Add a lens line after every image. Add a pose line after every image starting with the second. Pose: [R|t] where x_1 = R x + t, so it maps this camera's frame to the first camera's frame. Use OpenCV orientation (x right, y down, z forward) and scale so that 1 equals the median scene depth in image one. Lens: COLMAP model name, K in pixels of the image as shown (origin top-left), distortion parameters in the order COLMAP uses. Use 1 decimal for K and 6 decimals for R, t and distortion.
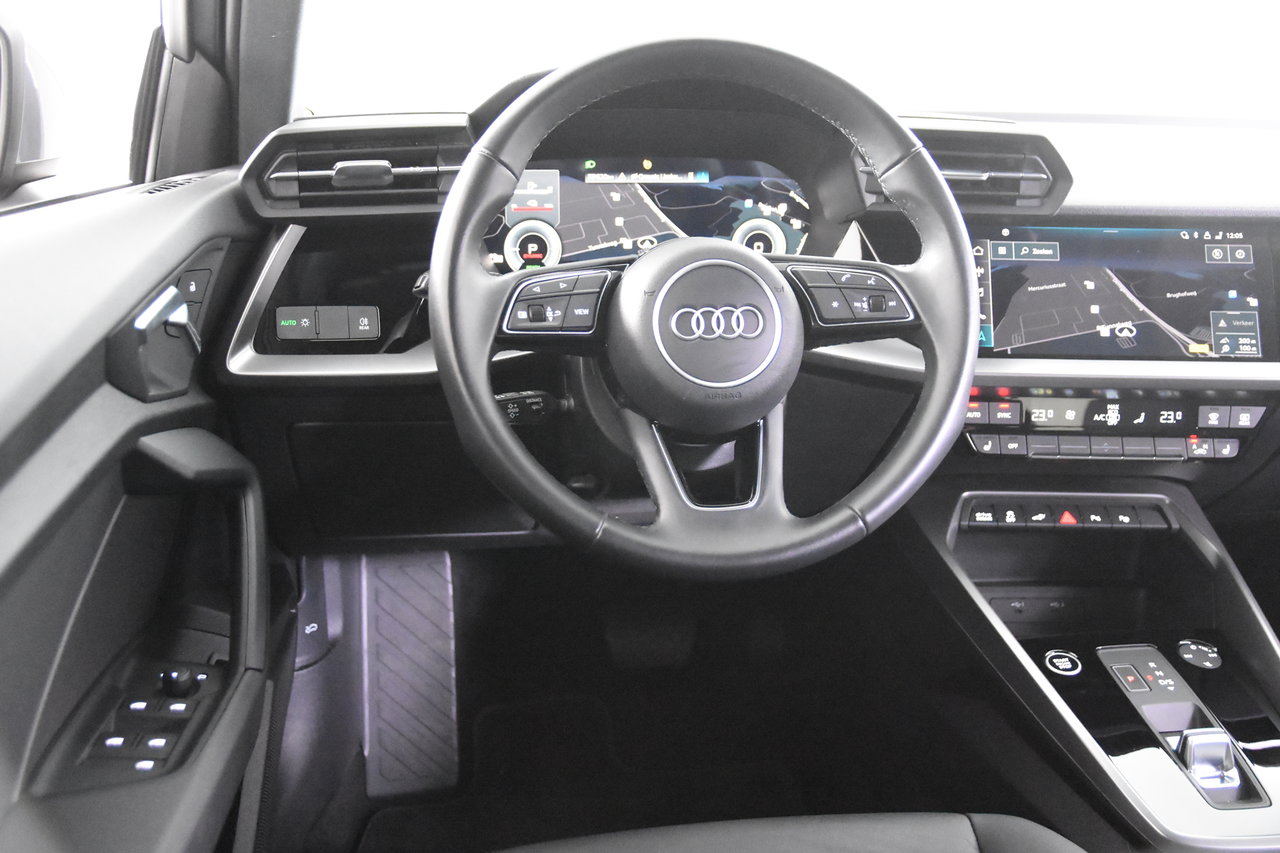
lens RADIAL K [[1336.1, 0, 638.0], [0, 1336.1, 431.6], [0, 0, 1]] dist [-0.021115, 0.000000]
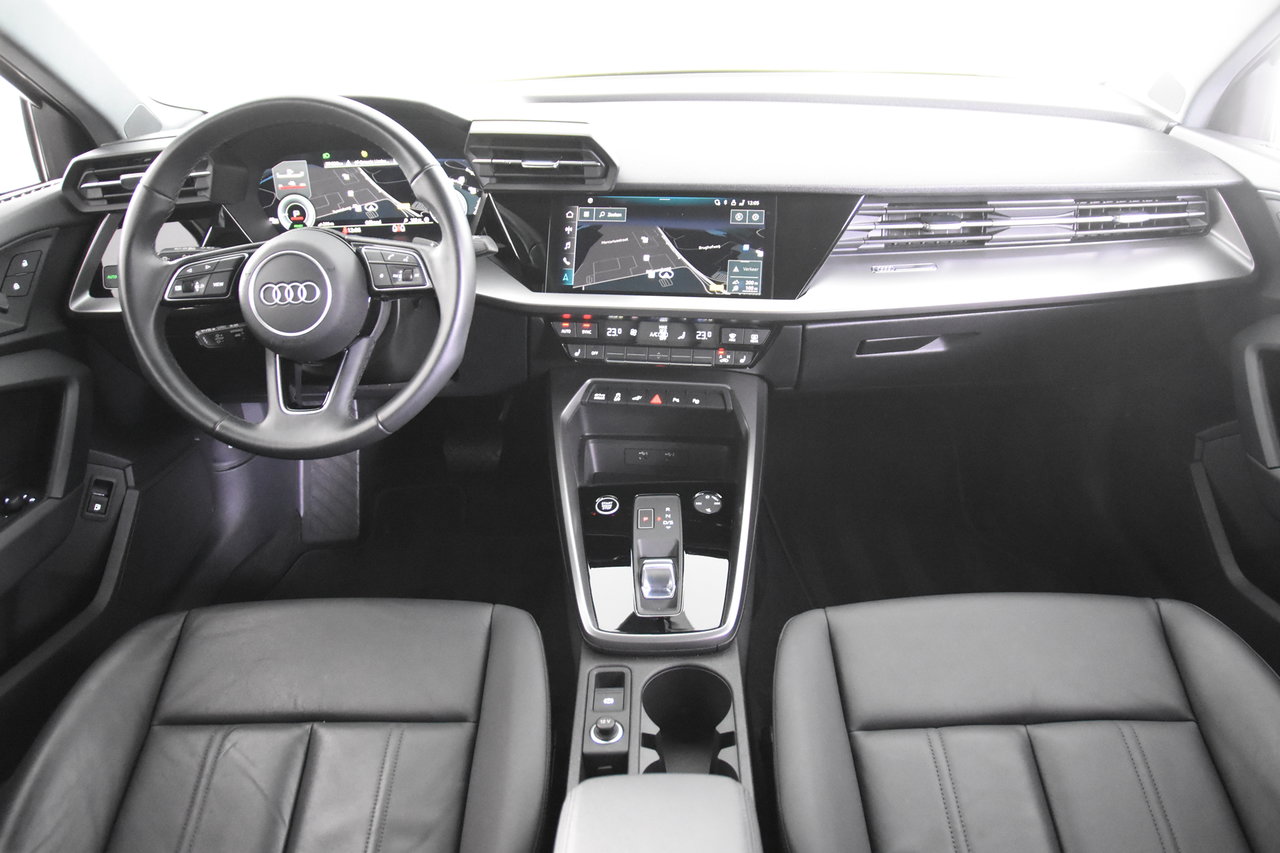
lens RADIAL K [[952.9, 0, 644.8], [0, 952.9, 427.1], [0, 0, 1]] dist [-0.094963, 0.067885]
pose [[0.983073, 0.036088, -0.179625, 0.531166], [0.000543, 0.979831, 0.199828, -0.118116], [0.183214, -0.196543, 0.963225, 0.007652]]
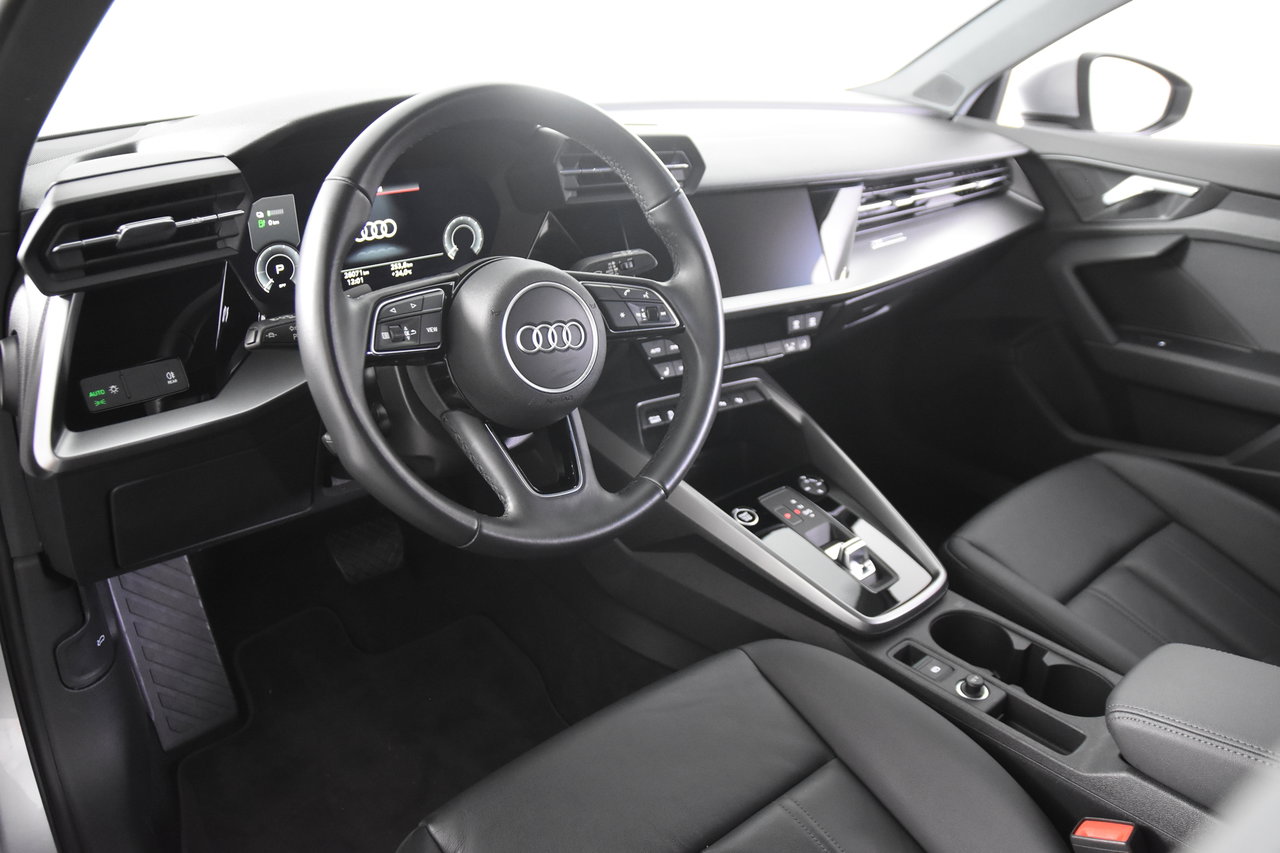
lens RADIAL K [[952.9, 0, 630.3], [0, 952.9, 433.5], [0, 0, 1]] dist [-0.094963, 0.067885]
pose [[0.854179, -0.216587, 0.472724, -0.238419], [0.136472, 0.970631, 0.198117, -0.125576], [-0.501750, -0.104713, 0.858651, 0.194017]]
